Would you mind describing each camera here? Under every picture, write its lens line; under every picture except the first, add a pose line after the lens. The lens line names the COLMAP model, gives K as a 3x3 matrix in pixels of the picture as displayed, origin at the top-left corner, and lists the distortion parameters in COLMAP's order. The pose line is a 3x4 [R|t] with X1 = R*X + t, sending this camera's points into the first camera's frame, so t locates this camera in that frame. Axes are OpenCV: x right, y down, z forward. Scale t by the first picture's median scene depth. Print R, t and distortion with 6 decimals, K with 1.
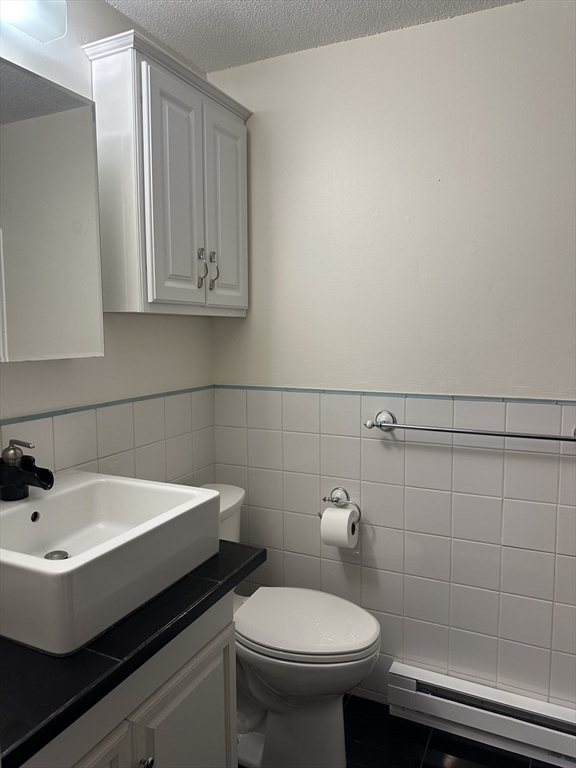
lens RADIAL K [[535.9, 0, 284.5], [0, 535.9, 387.4], [0, 0, 1]] dist [0.096539, -0.142575]
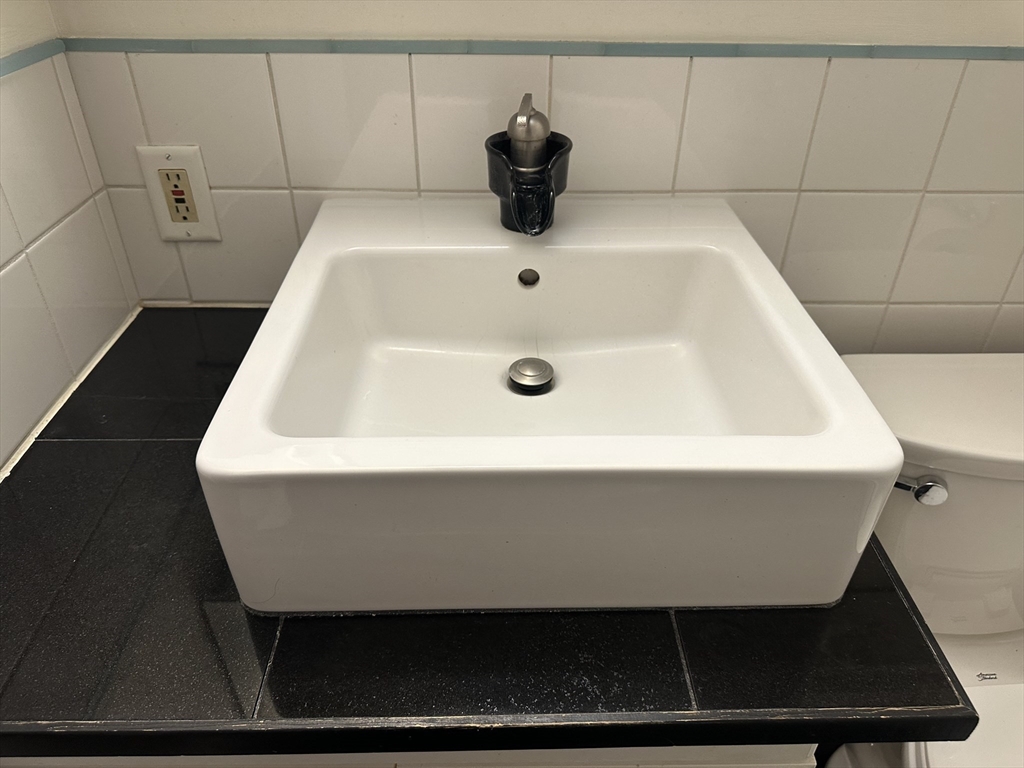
lens RADIAL K [[714.6, 0, 512.0], [0, 714.6, 384.0], [0, 0, 1]] dist [0.096539, -0.142575]
pose [[0.460567, 0.529556, -0.712354, 0.031453], [-0.115392, 0.831450, 0.543484, -0.025163], [0.880092, -0.168111, 0.444045, 0.690112]]
